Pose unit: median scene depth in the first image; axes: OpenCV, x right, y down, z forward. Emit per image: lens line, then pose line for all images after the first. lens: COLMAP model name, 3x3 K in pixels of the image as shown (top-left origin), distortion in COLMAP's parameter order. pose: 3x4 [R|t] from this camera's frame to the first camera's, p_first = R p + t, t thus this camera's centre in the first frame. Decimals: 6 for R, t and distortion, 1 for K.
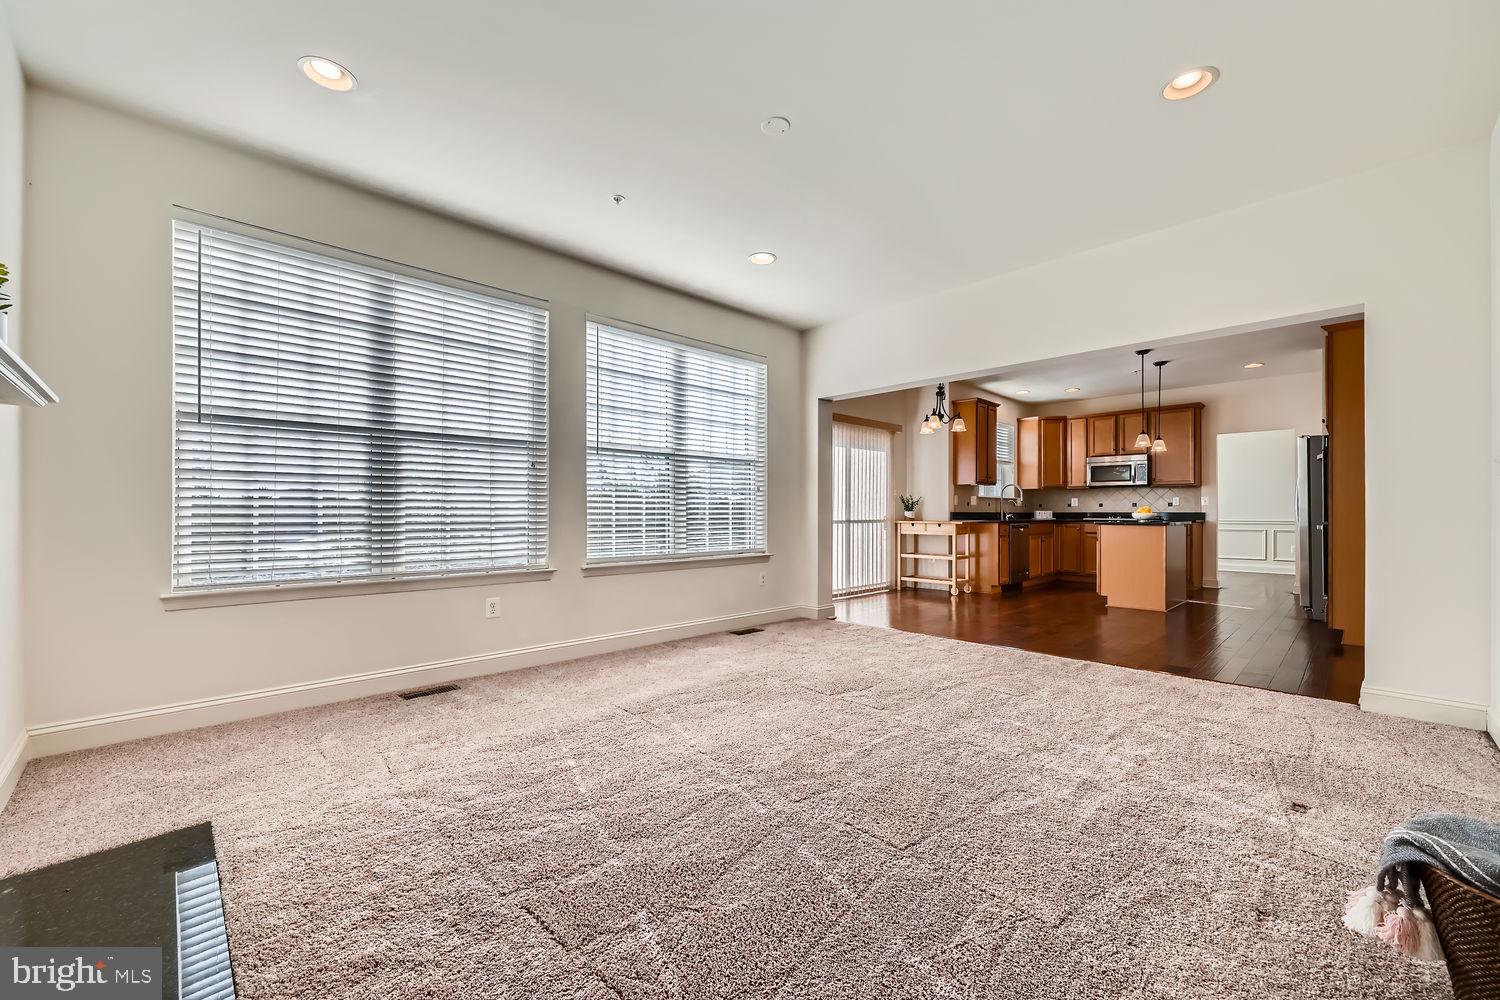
lens RADIAL K [[597.6, 0, 746.9], [0, 597.6, 507.6], [0, 0, 1]] dist [-0.000067, -0.000095]
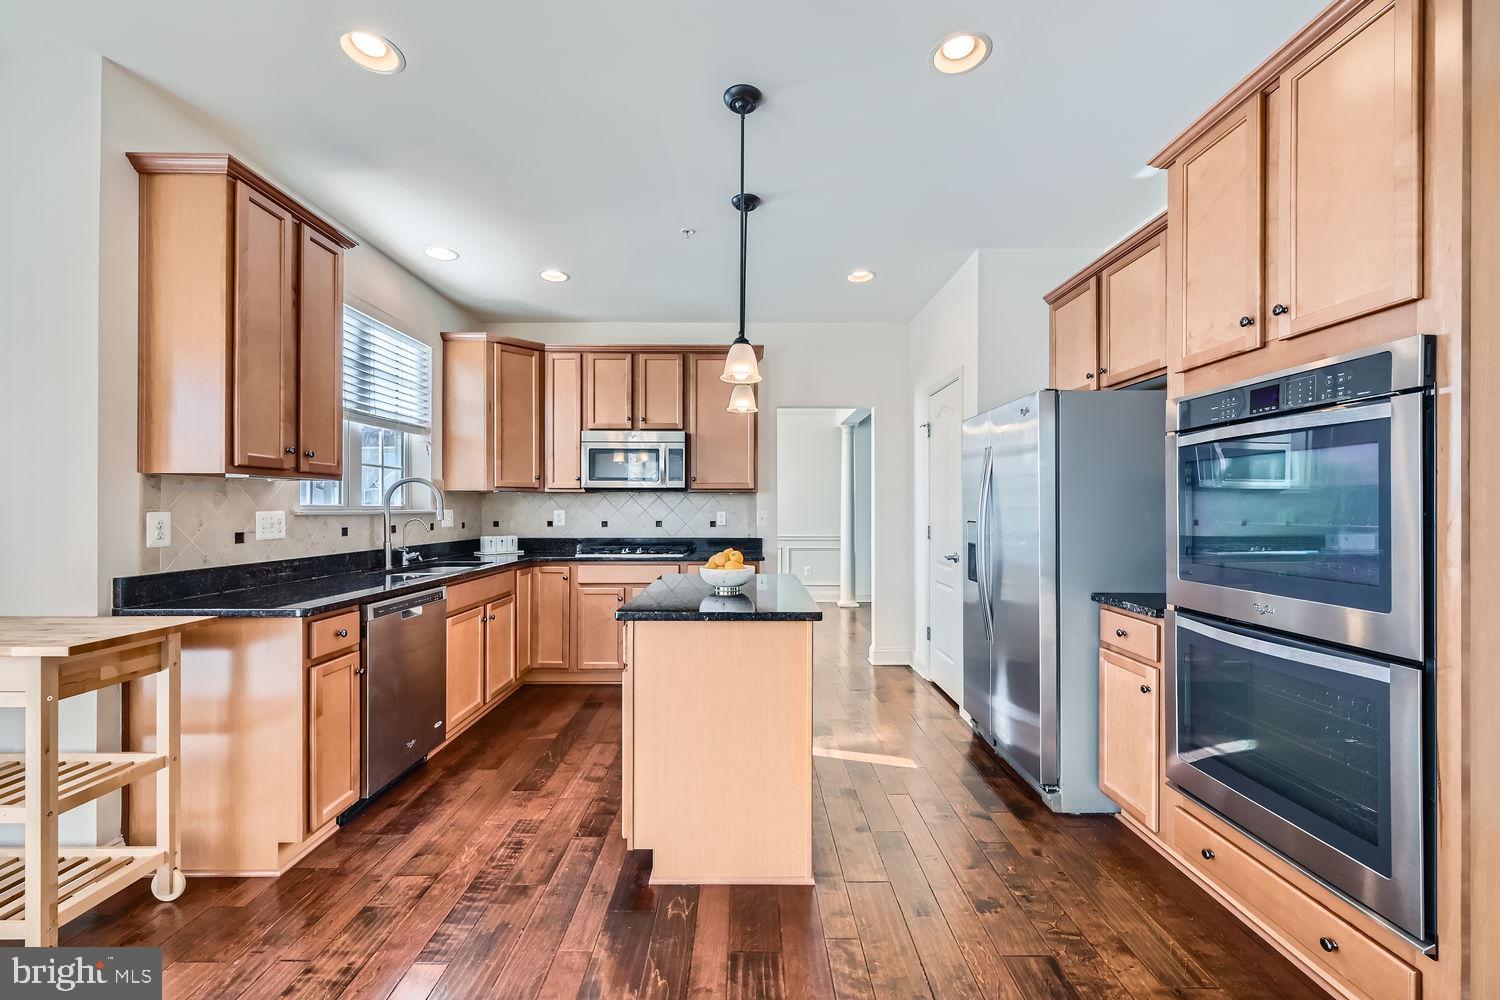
lens RADIAL K [[597.2, 0, 746.6], [0, 597.2, 505.4], [0, 0, 1]] dist [-0.000664, 0.000251]
pose [[0.693904, 0.001917, 0.720065, 0.337325], [-0.004319, 0.999990, 0.001500, -0.024888], [-0.720055, -0.004151, 0.693905, 0.612146]]
